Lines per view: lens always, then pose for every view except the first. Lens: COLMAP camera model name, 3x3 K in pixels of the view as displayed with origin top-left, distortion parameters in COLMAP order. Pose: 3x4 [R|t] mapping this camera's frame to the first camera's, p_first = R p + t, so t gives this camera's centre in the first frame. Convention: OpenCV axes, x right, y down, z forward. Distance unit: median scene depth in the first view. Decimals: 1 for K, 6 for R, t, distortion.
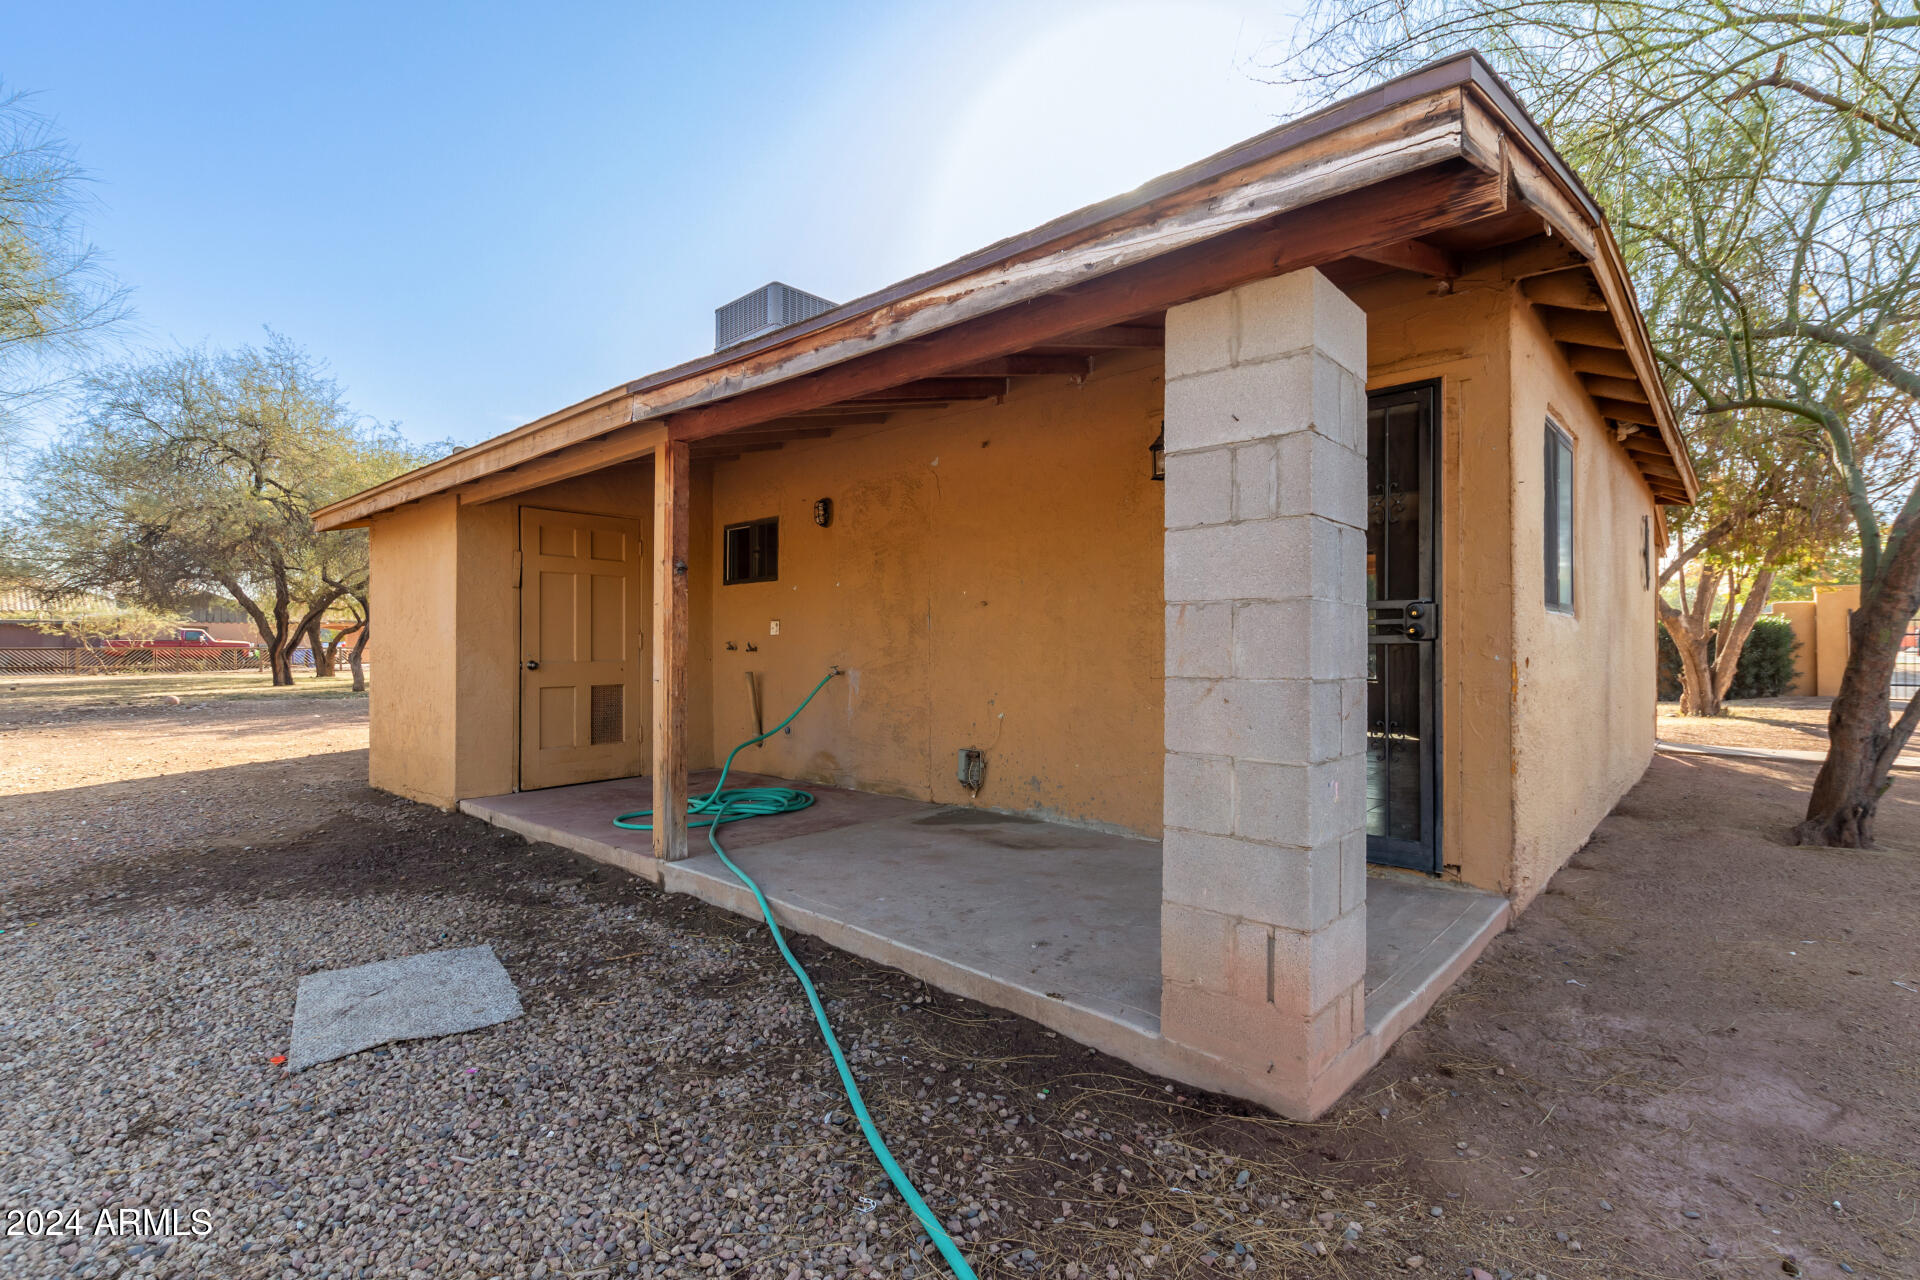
lens RADIAL K [[893.4, 0, 978.2], [0, 893.4, 649.5], [0, 0, 1]] dist [0.014207, -0.000271]
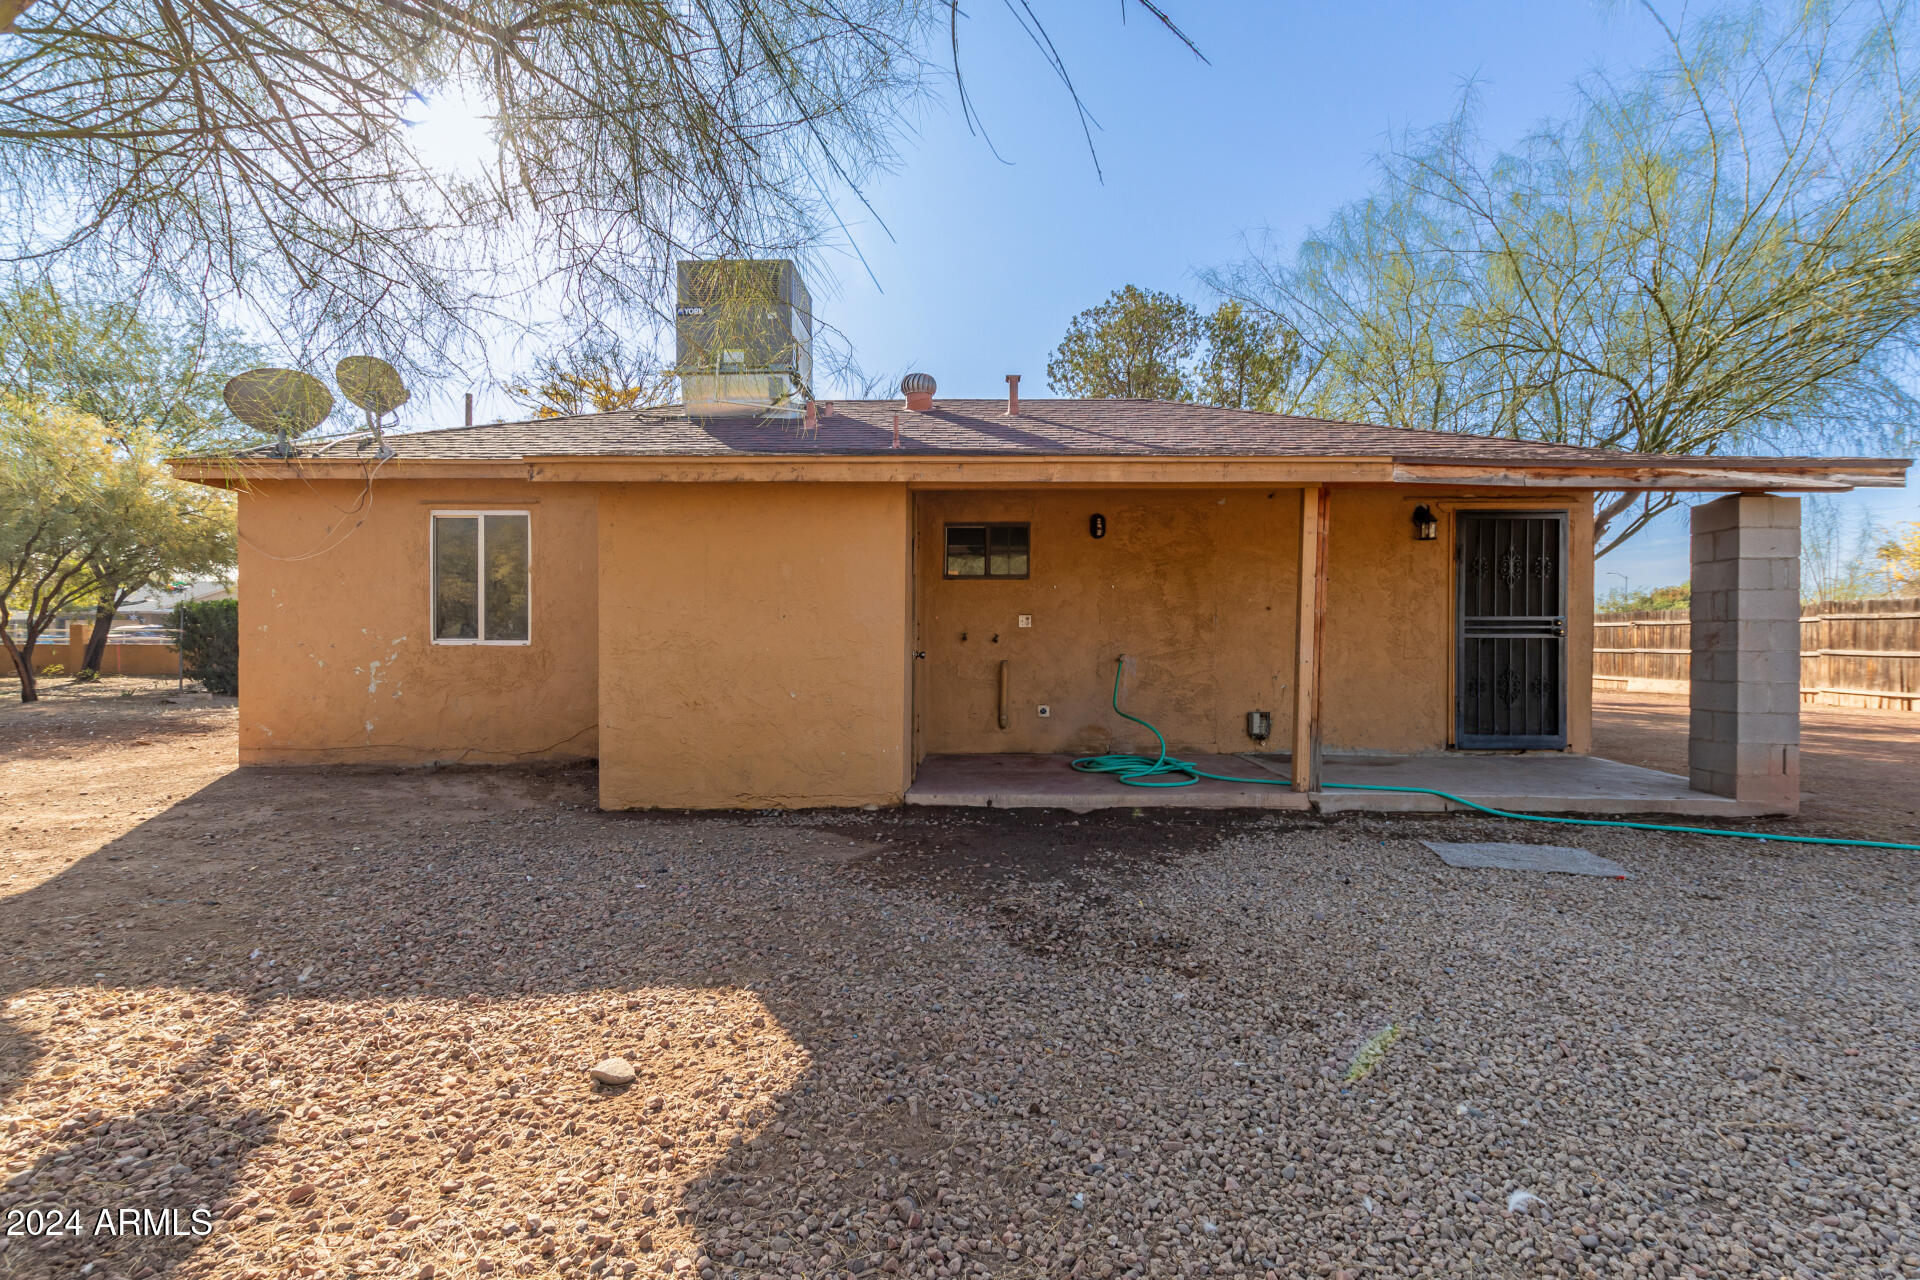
lens RADIAL K [[915.0, 0, 949.5], [0, 915.0, 647.2], [0, 0, 1]] dist [0.012540, -0.000585]
pose [[0.736747, 0.001026, 0.676168, -1.130140], [-0.001140, 0.999999, -0.000275, 0.009315], [-0.676167, -0.000568, 0.736748, 0.228004]]
